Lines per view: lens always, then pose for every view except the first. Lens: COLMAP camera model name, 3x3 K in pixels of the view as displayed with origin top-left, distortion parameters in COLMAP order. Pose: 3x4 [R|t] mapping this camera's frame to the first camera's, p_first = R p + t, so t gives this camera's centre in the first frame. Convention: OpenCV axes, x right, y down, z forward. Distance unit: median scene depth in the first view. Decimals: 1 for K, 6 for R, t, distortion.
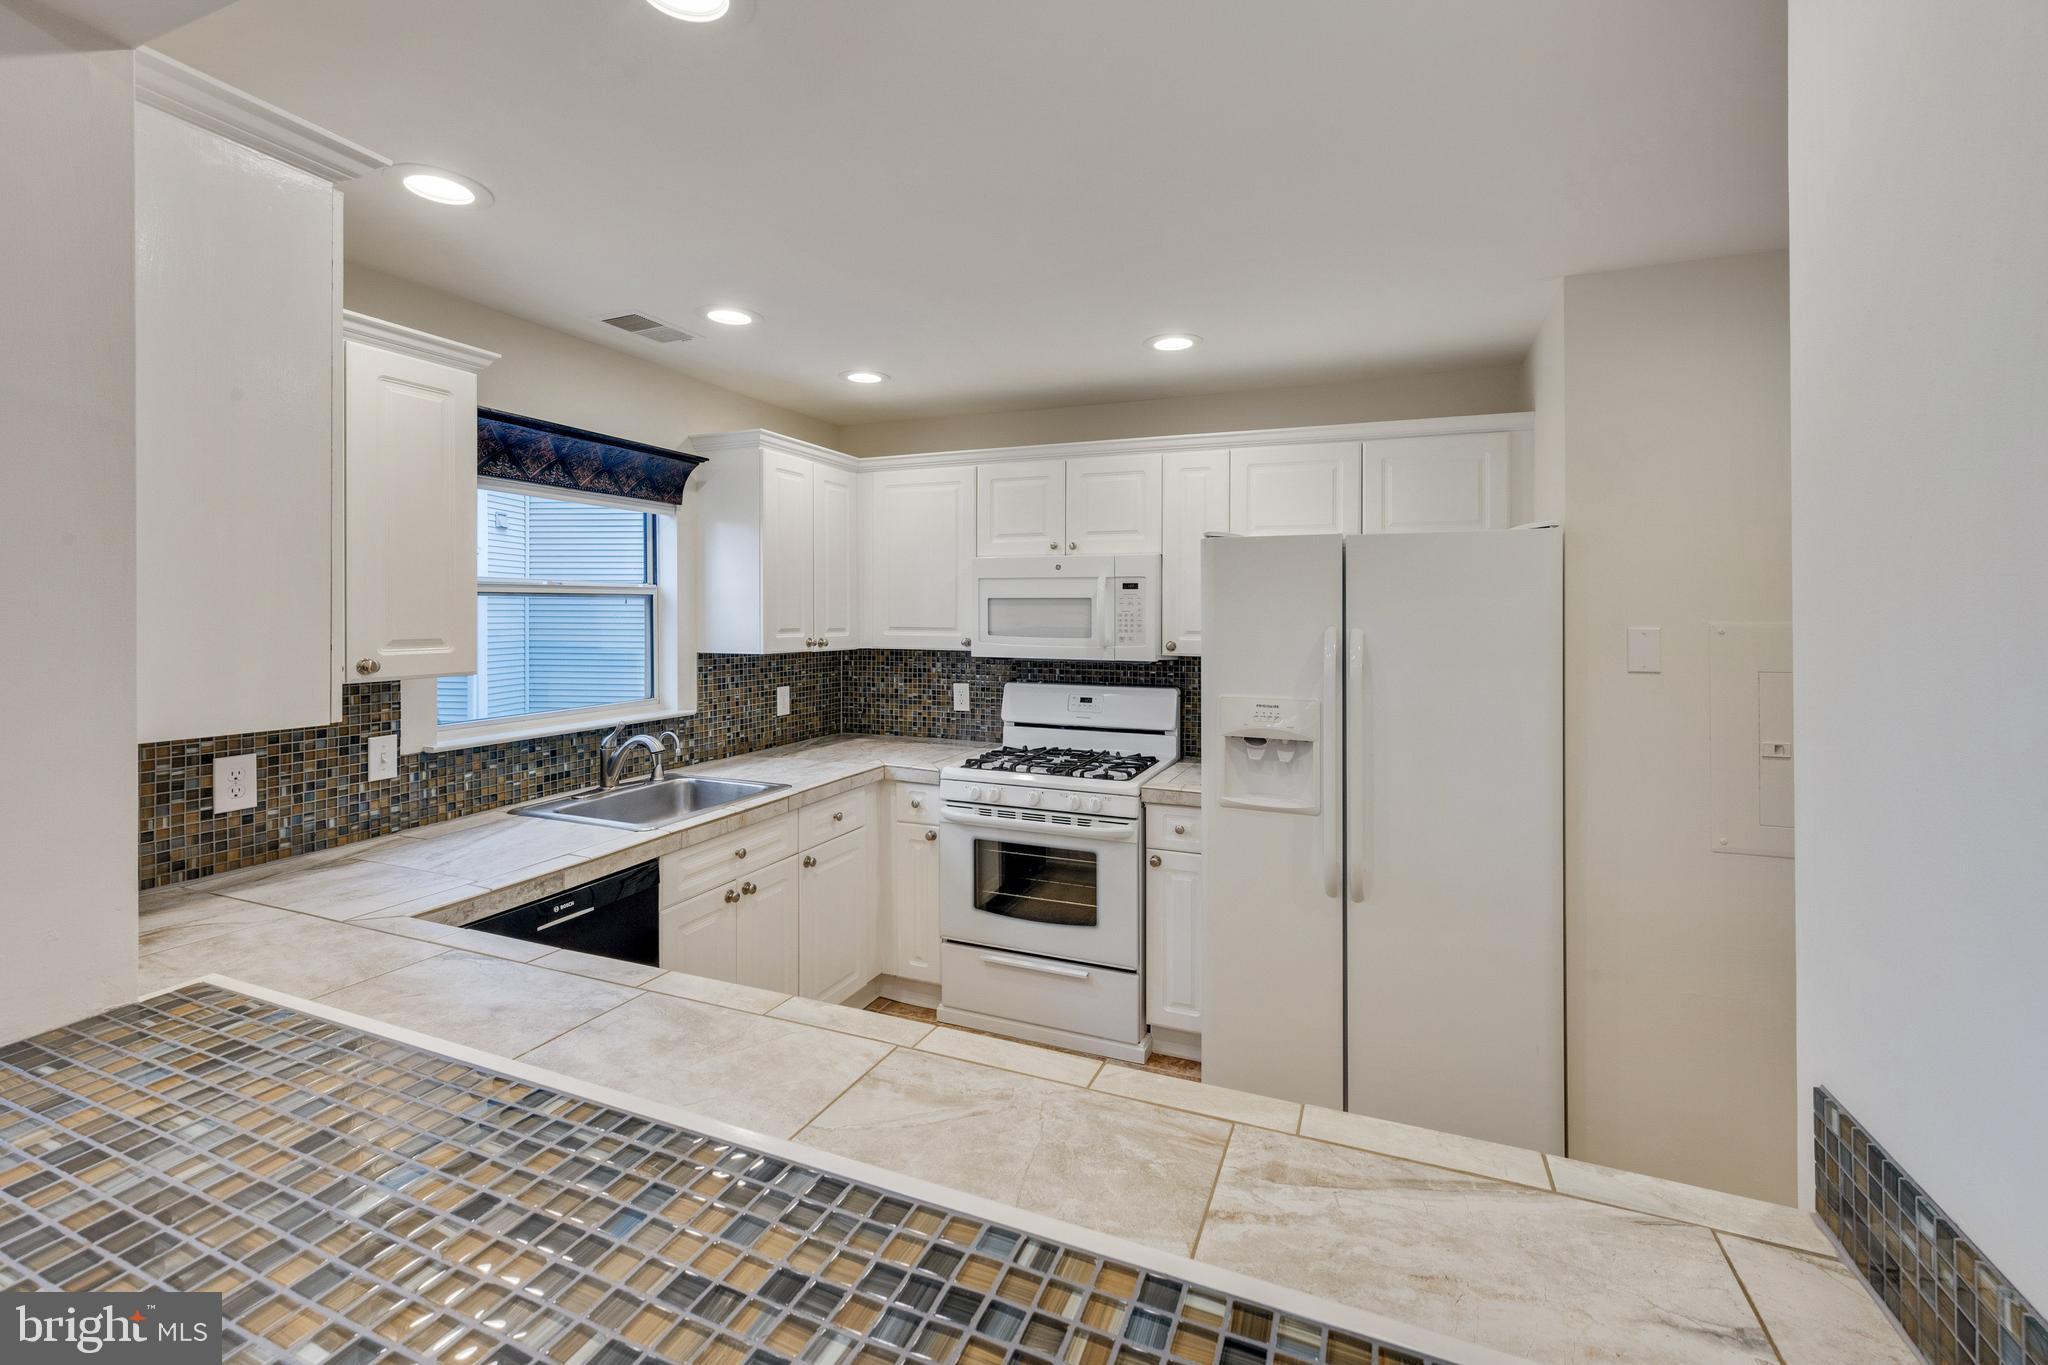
lens RADIAL K [[873.4, 0, 1028.2], [0, 873.4, 610.5], [0, 0, 1]] dist [-0.000271, -0.000073]
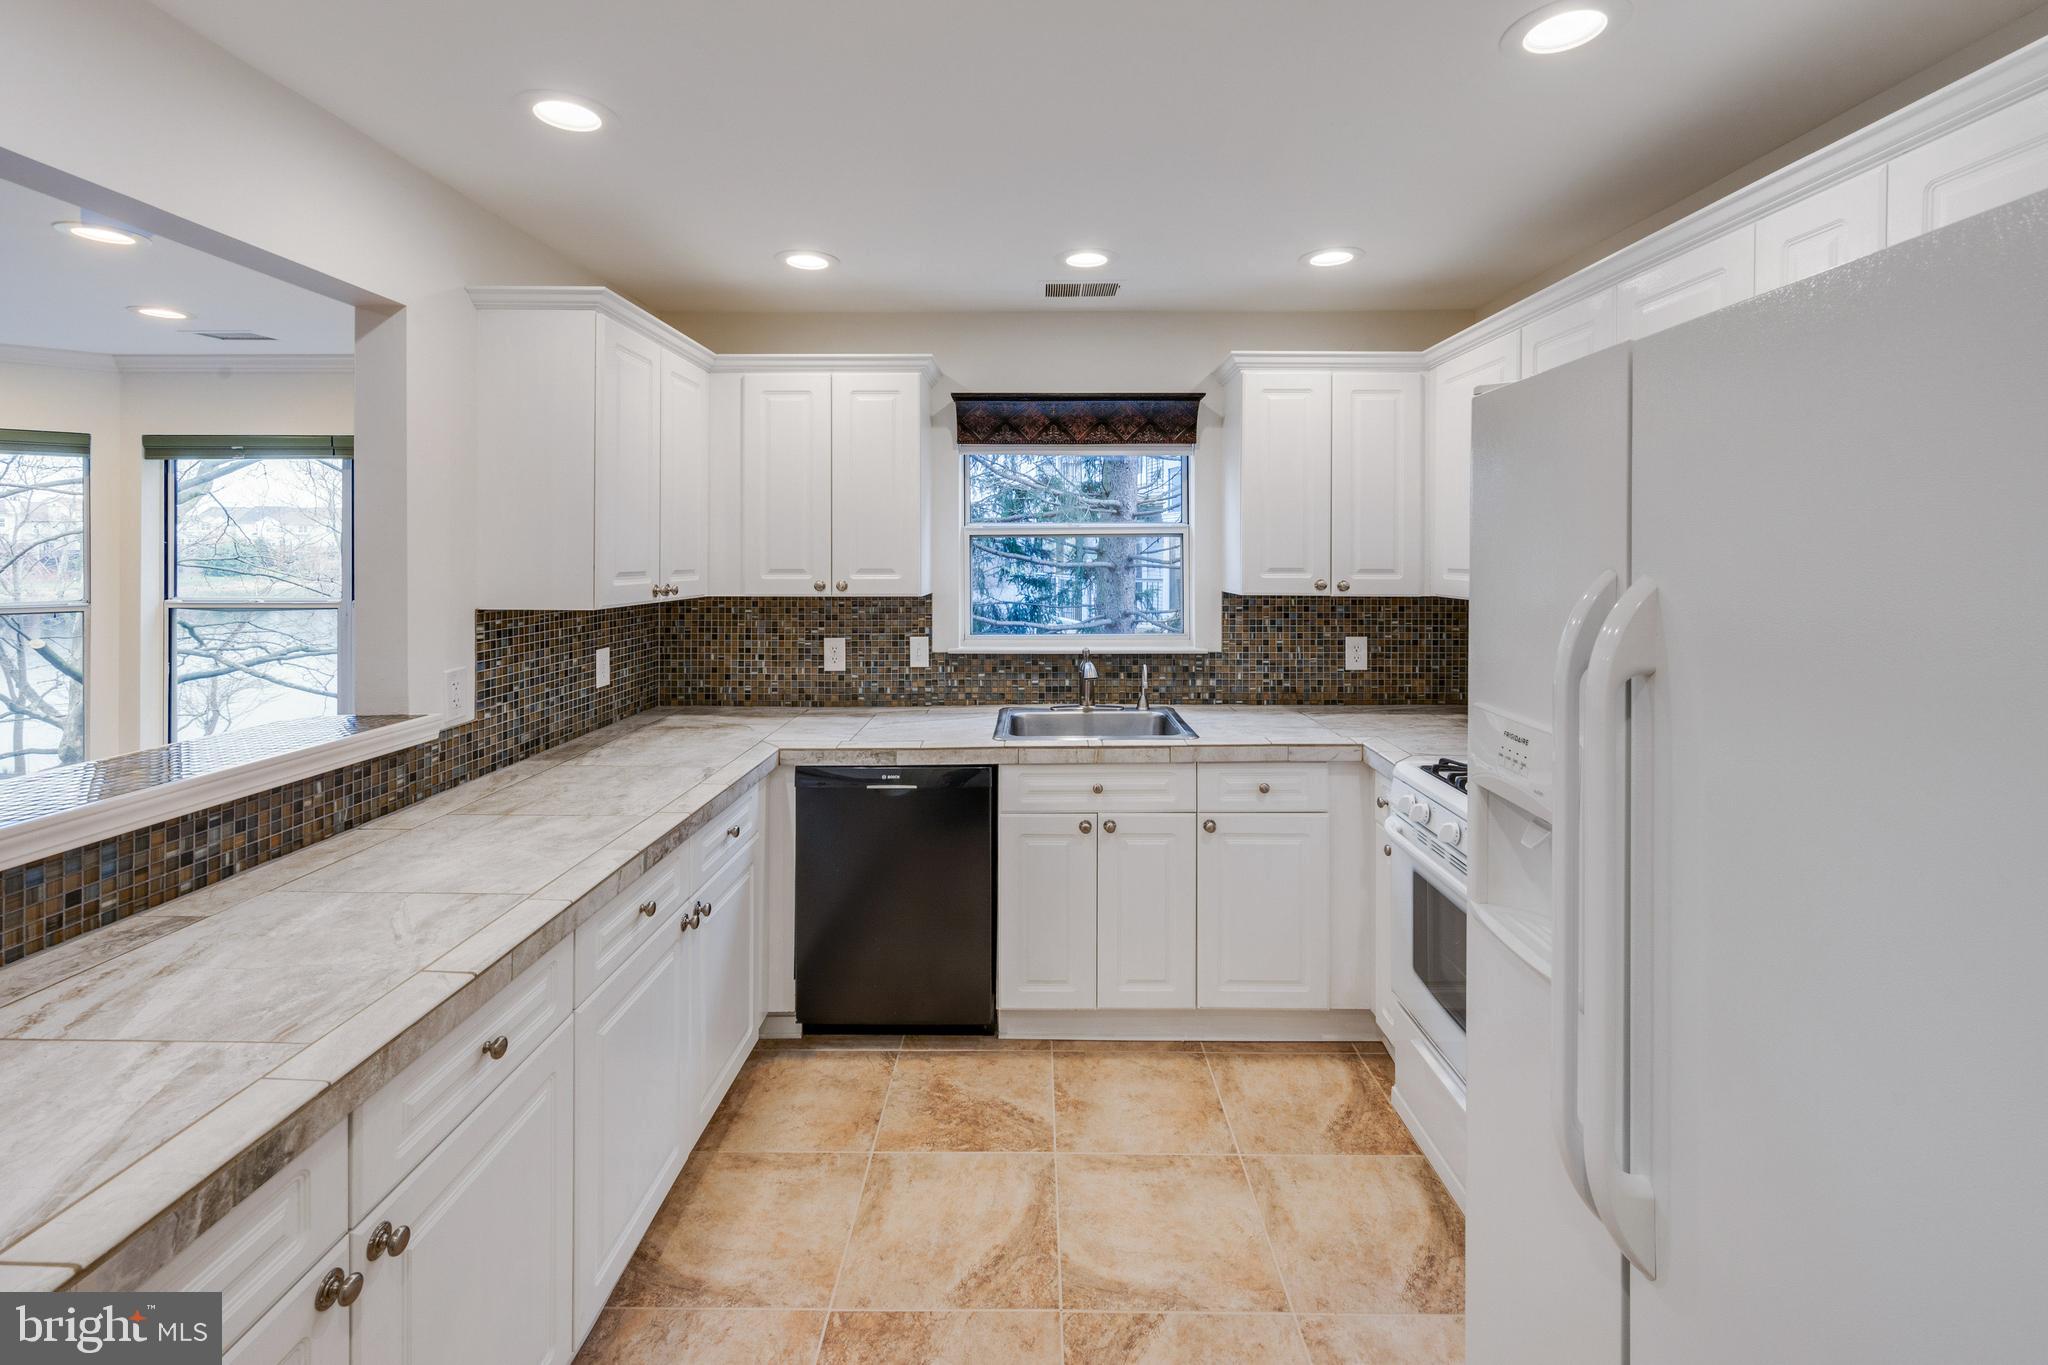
lens RADIAL K [[887.0, 0, 1032.4], [0, 887.0, 557.0], [0, 0, 1]] dist [0.000571, 0.000210]
pose [[0.372078, 0.001187, -0.928201, 0.688150], [0.002594, 0.999994, 0.002319, 0.010129], [0.928198, -0.003271, 0.372073, 0.638627]]
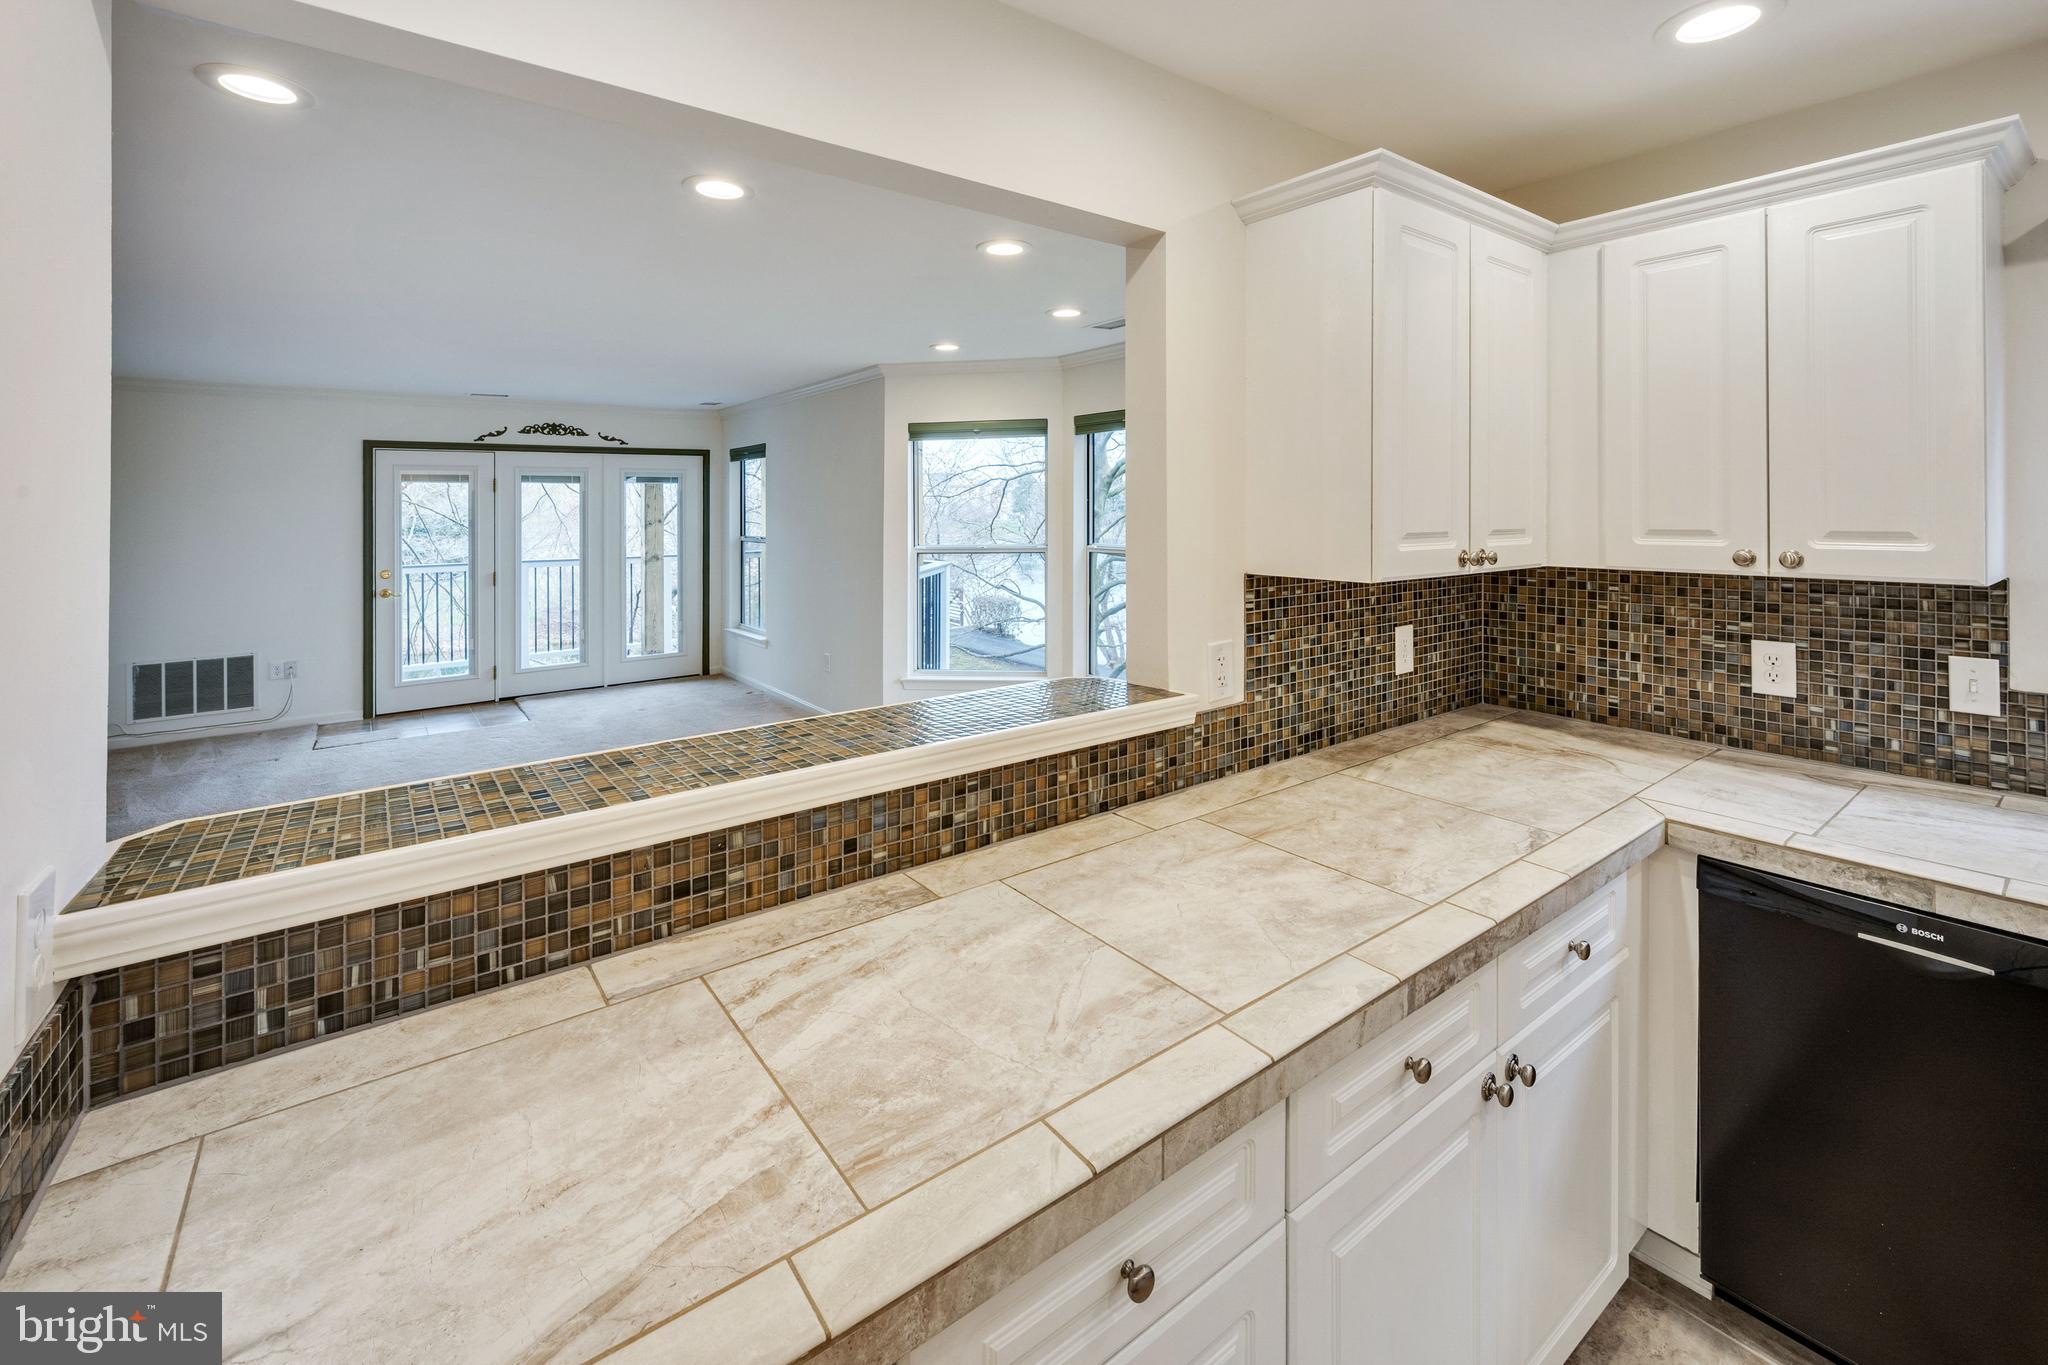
lens RADIAL K [[874.9, 0, 1027.6], [0, 874.9, 509.4], [0, 0, 1]] dist [-0.000711, -0.000274]
pose [[-0.506000, 0.002204, -0.862531, 0.359018], [0.007341, 0.999972, -0.001752, 0.007429], [0.862502, -0.007218, -0.506001, 0.676565]]
